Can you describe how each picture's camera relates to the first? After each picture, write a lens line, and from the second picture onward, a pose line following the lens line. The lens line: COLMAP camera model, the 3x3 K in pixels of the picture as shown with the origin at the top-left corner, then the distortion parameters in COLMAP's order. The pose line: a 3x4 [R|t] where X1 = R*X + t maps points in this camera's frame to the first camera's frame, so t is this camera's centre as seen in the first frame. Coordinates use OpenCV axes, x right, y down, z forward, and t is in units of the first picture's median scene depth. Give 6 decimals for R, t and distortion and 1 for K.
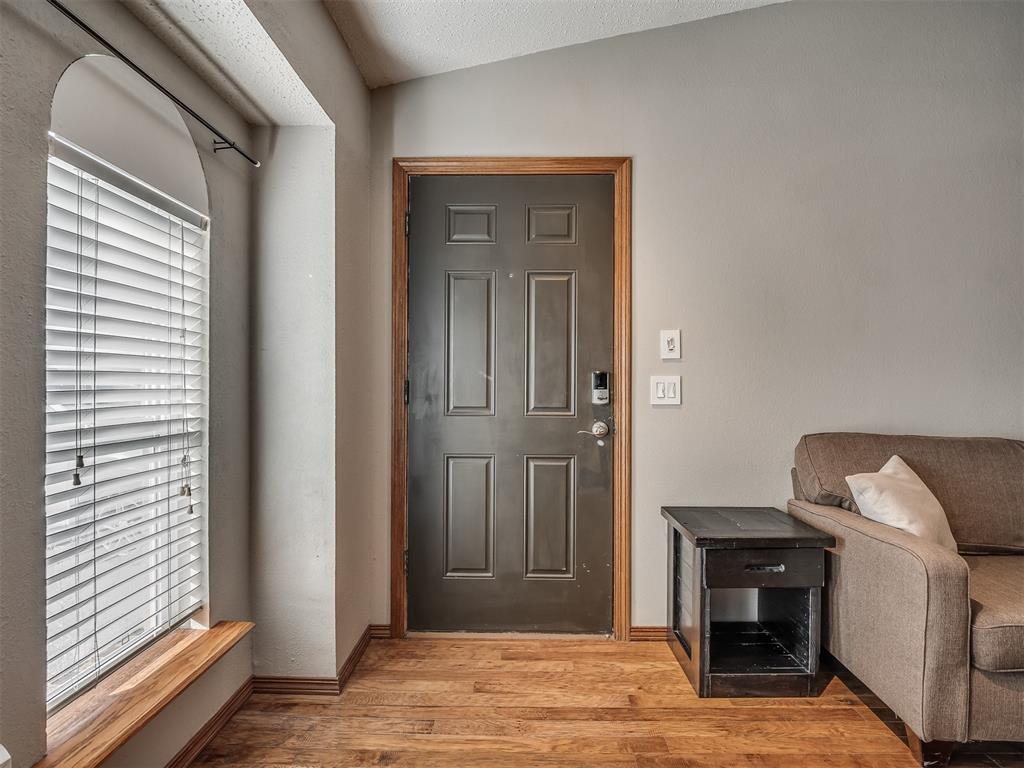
lens RADIAL K [[536.9, 0, 517.2], [0, 536.9, 377.1], [0, 0, 1]] dist [-0.003000, -0.011269]
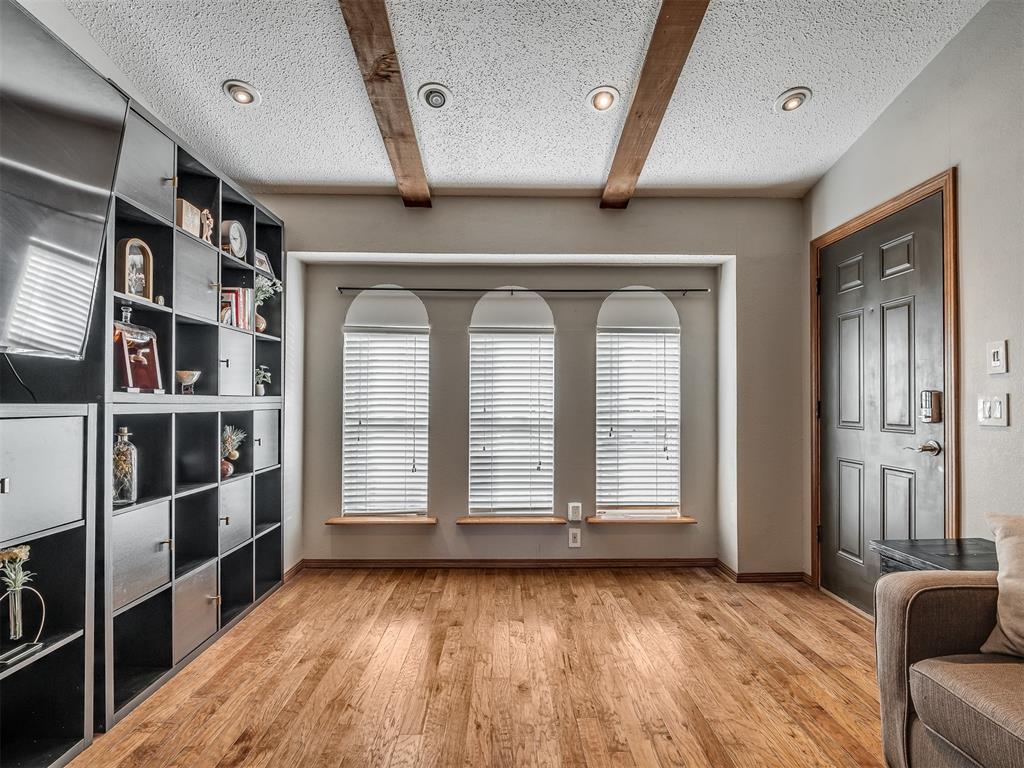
lens RADIAL K [[560.0, 0, 518.4], [0, 560.0, 398.5], [0, 0, 1]] dist [-0.003509, -0.002098]
pose [[0.025884, -0.015899, -0.999539, 1.202385], [0.009093, 0.999836, -0.015668, 0.014379], [0.999624, -0.008683, 0.026025, 0.203076]]
